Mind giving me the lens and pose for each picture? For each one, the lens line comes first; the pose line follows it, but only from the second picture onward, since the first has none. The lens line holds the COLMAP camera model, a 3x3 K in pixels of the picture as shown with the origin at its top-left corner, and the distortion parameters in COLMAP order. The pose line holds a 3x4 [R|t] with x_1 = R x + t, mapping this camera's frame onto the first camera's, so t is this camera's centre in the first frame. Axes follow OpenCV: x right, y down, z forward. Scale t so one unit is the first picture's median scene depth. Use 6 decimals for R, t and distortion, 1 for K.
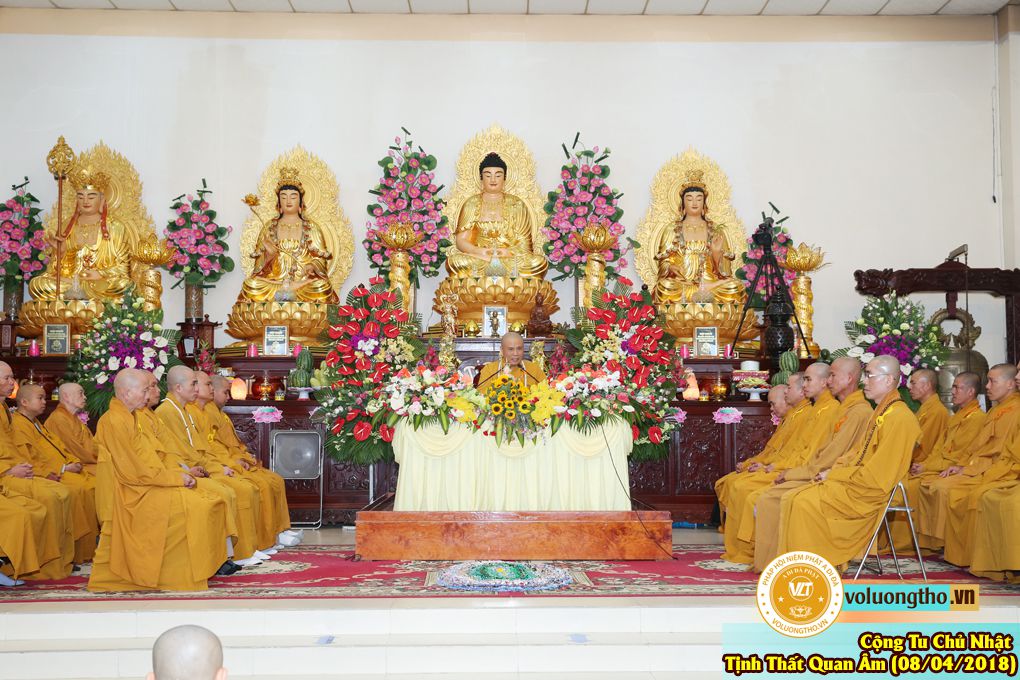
lens RADIAL K [[1284.2, 0, 510.0], [0, 1284.2, 340.0], [0, 0, 1]] dist [0.040593, 0.013083]
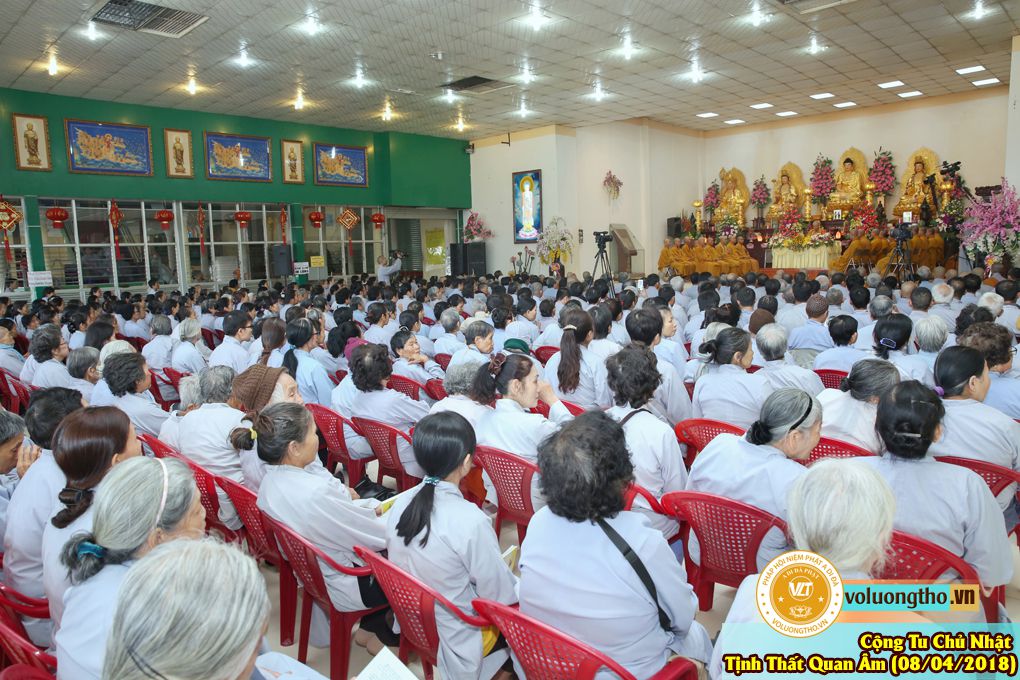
lens RADIAL K [[698.3, 0, 510.0], [0, 698.3, 340.0], [0, 0, 1]] dist [-0.111445, 0.092218]
pose [[0.701912, 0.061029, -0.709644, 0.616681], [0.081441, 0.982911, 0.165084, -0.051881], [0.707592, -0.173668, 0.684947, -0.792597]]
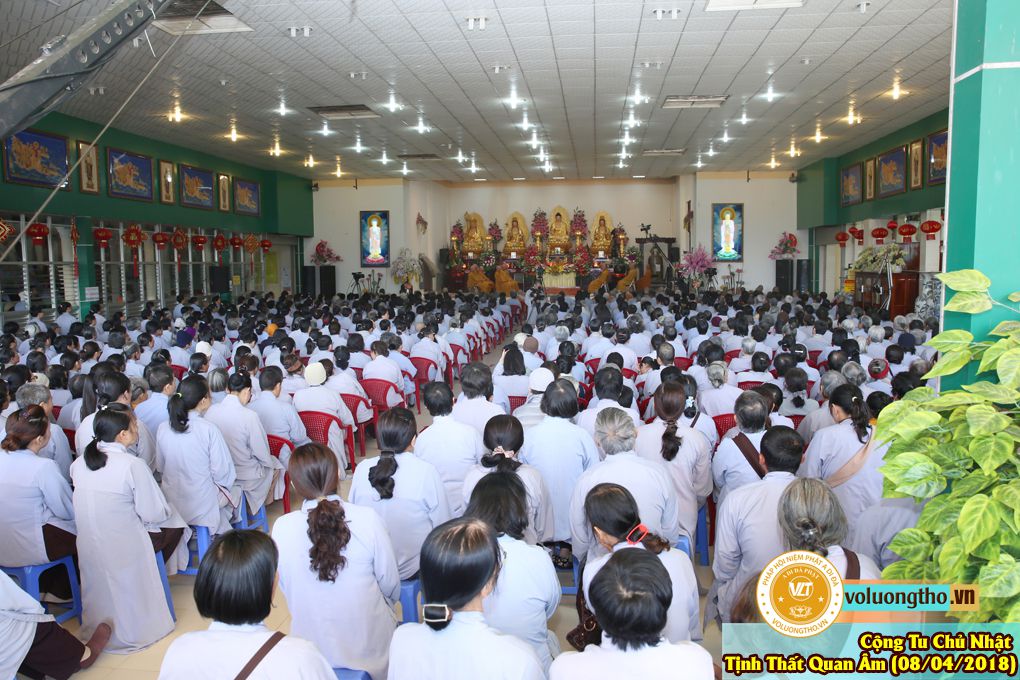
lens RADIAL K [[735.3, 0, 510.0], [0, 735.3, 340.0], [0, 0, 1]] dist [-0.113629, 0.097876]
pose [[0.989891, 0.003038, -0.141799, 0.191980], [0.021253, 0.985305, 0.169478, -0.146818], [0.140230, -0.170779, 0.975280, -1.688380]]
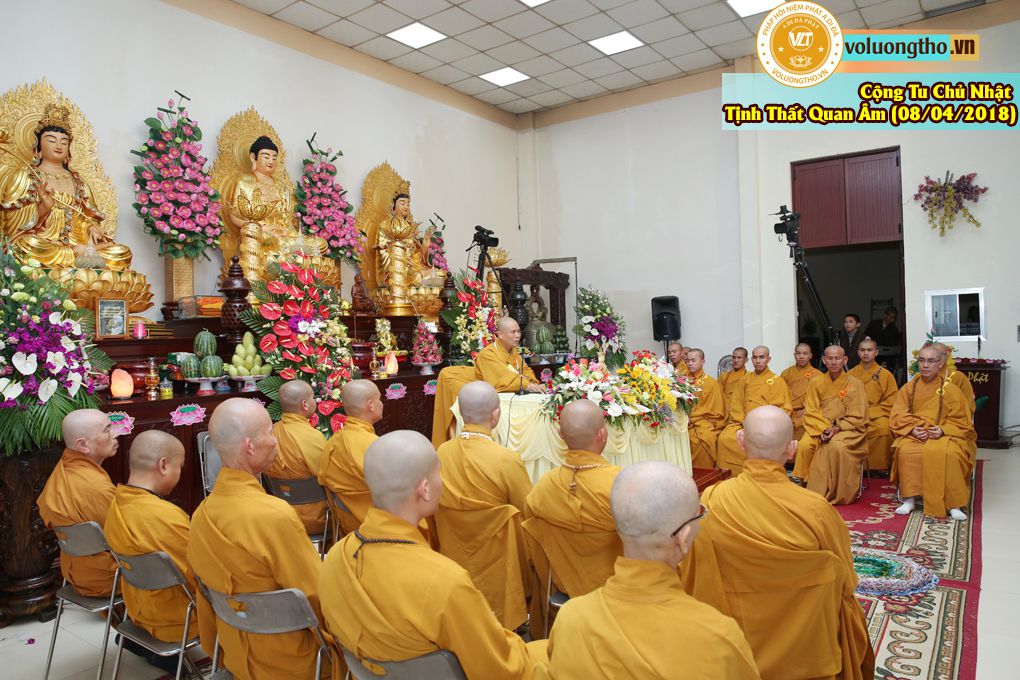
lens RADIAL K [[698.3, 0, 510.0], [0, 698.3, 340.0], [0, 0, 1]] dist [-0.111445, 0.092218]
pose [[0.607829, -0.025304, 0.793665, -0.346870], [-0.027244, 0.998239, 0.052692, -0.013861], [-0.793601, -0.053651, 0.606069, 0.500766]]
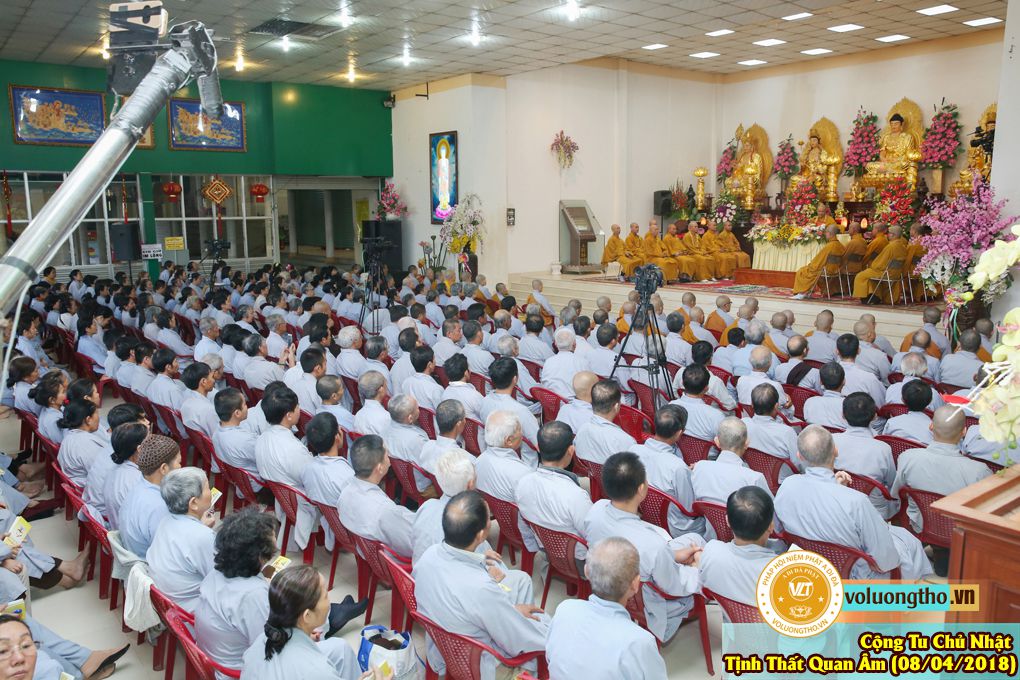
lens RADIAL K [[805.8, 0, 510.0], [0, 805.8, 340.0], [0, 0, 1]] dist [-0.086360, 0.119882]
pose [[0.585093, 0.125738, -0.801159, 0.760163], [0.064826, 0.977494, 0.200756, -0.082918], [0.808371, -0.169397, 0.563774, -0.391471]]
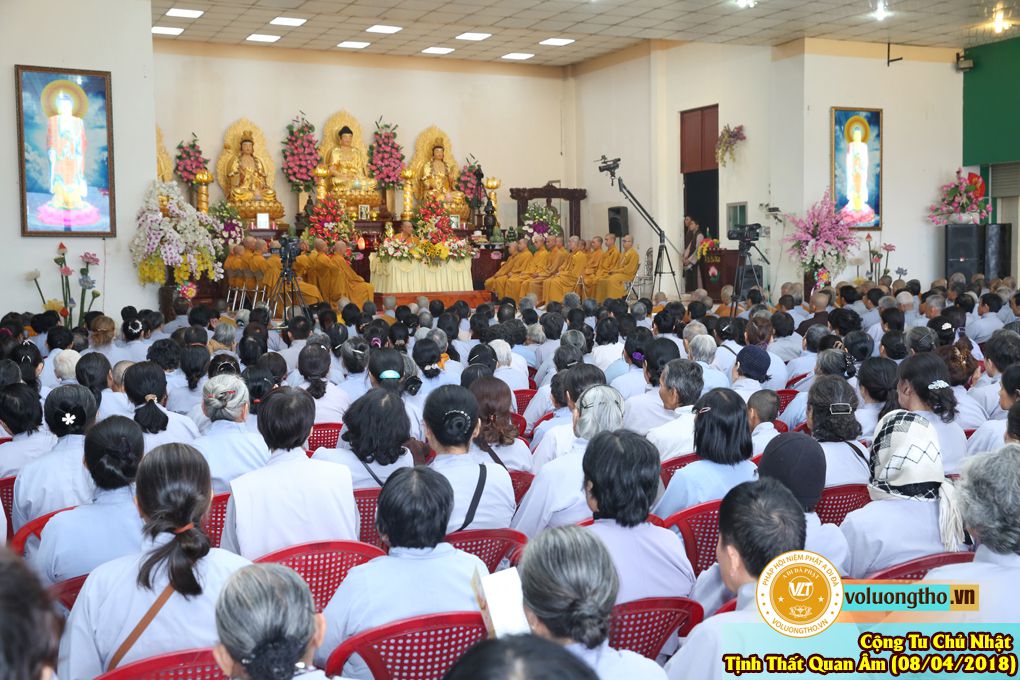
lens RADIAL K [[1247.5, 0, 510.0], [0, 1247.5, 340.0], [0, 0, 1]] dist [0.082993, 0.007848]
pose [[0.908234, -0.039911, 0.416556, -0.624622], [-0.014379, 0.991877, 0.126383, -0.065364], [-0.418216, -0.120775, 0.900283, -0.940751]]
